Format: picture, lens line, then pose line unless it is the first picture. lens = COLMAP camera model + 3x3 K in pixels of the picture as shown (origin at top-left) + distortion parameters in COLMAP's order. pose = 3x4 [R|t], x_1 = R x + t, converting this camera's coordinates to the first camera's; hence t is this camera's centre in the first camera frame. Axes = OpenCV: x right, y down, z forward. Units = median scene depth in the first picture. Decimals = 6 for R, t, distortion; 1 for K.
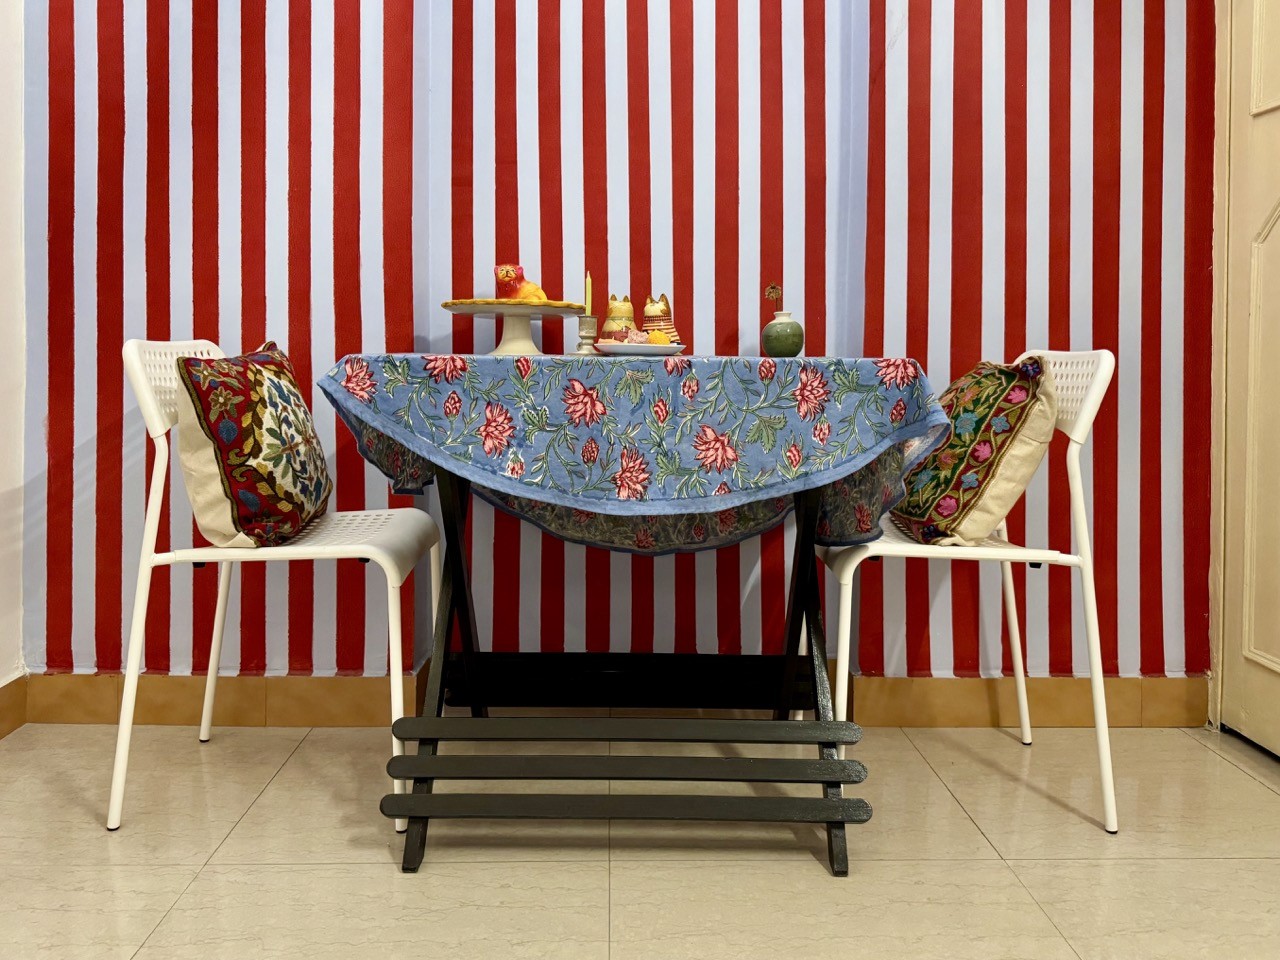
lens RADIAL K [[2882.3, 0, 667.9], [0, 2882.3, 530.9], [0, 0, 1]] dist [1.213221, -16.689227]
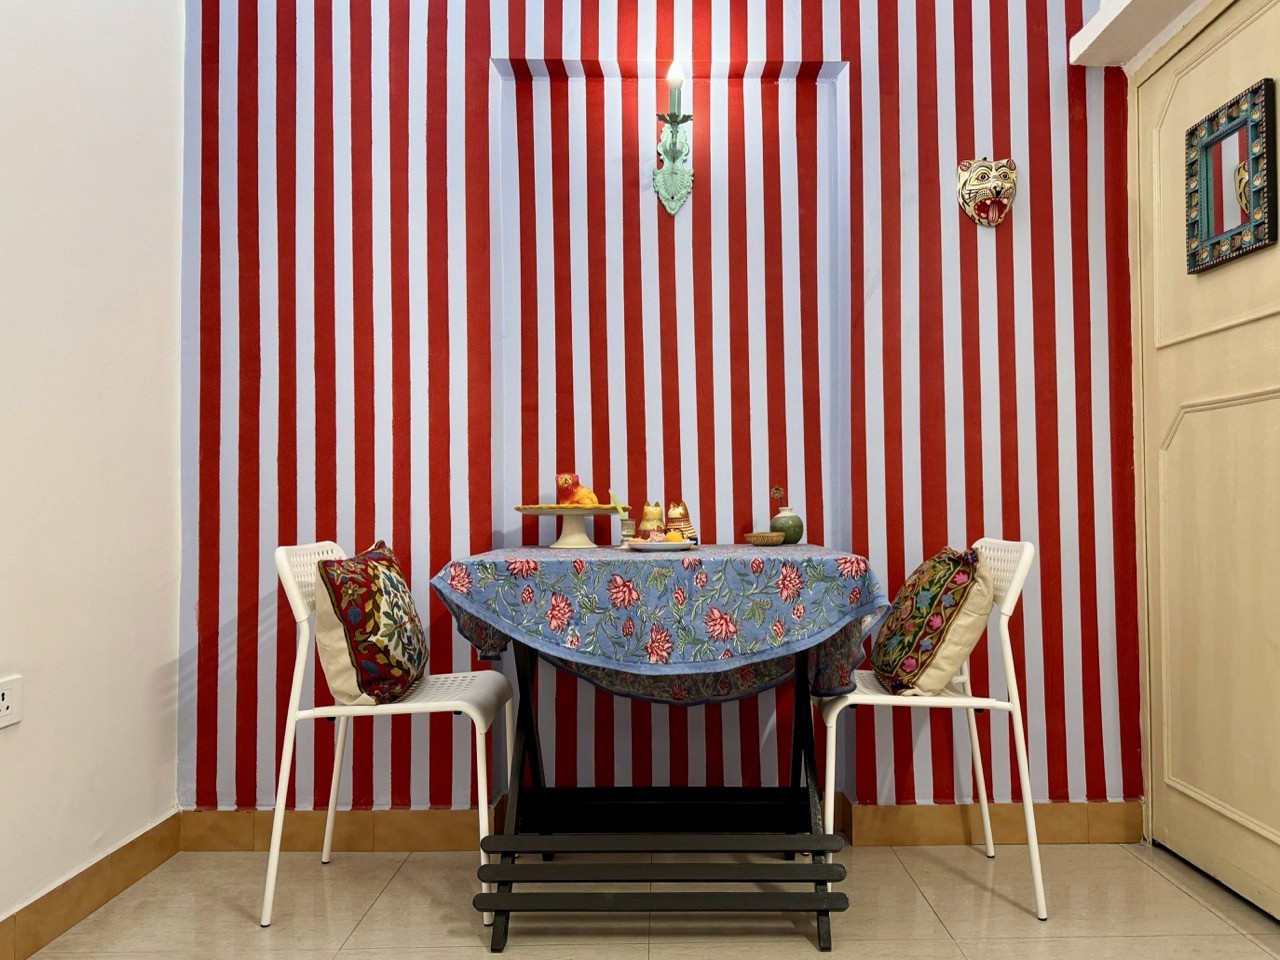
lens RADIAL K [[2368.5, 0, 654.8], [0, 2368.5, 477.9], [0, 0, 1]] dist [0.661389, -7.205624]
pose [[0.999736, -0.015156, -0.017272, 0.003069], [0.013595, 0.996102, -0.087153, -0.000109], [0.018526, 0.086895, 0.996045, -0.060433]]
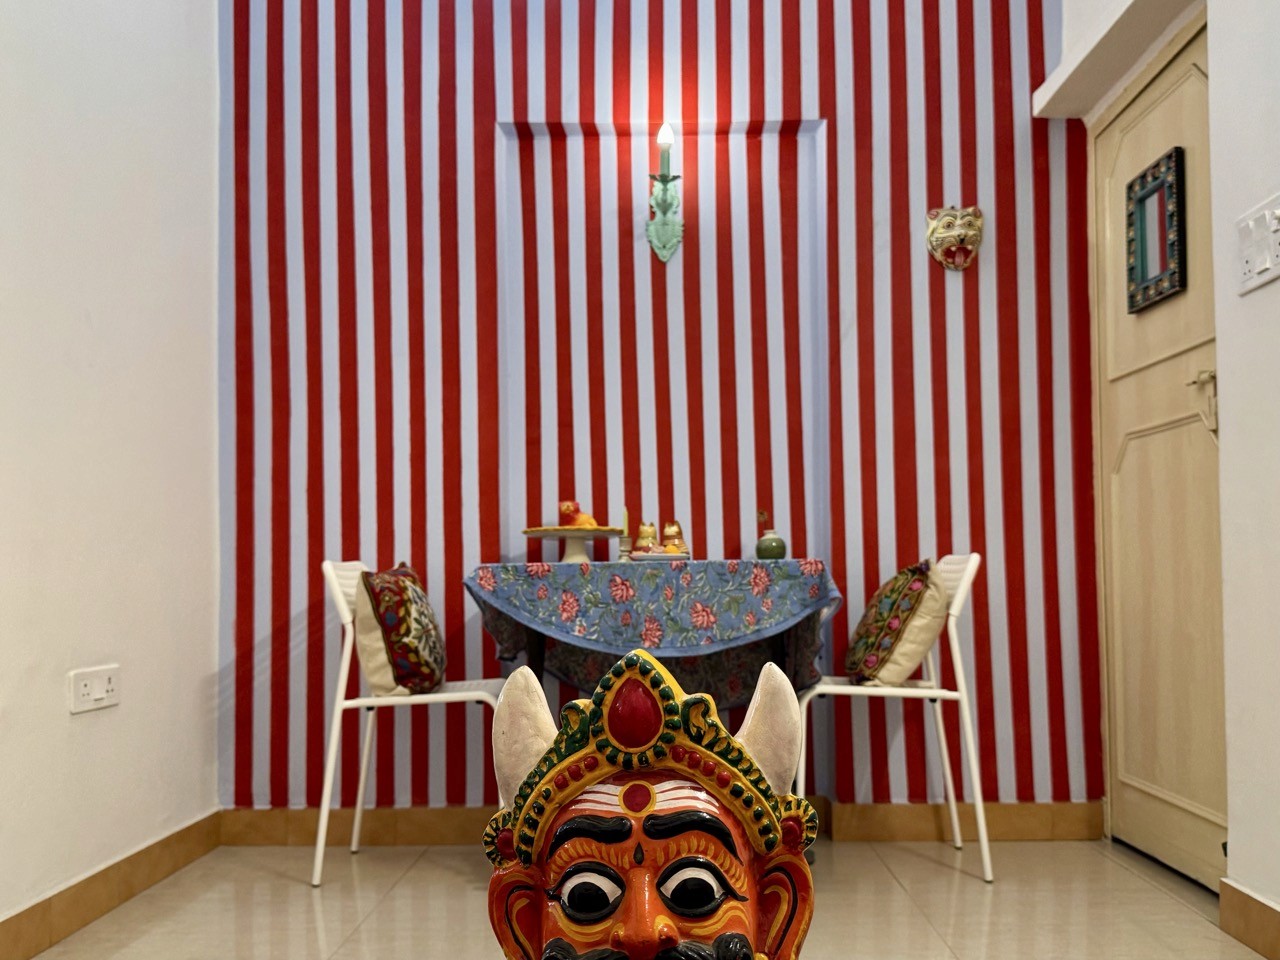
lens RADIAL K [[2231.0, 0, 577.4], [0, 2231.0, 559.2], [0, 0, 1]] dist [0.065436, 0.197441]
pose [[0.998525, -0.020982, -0.050067, 0.004994], [0.017748, 0.997780, -0.064185, 0.010164], [0.051302, 0.063202, 0.996681, -0.138159]]
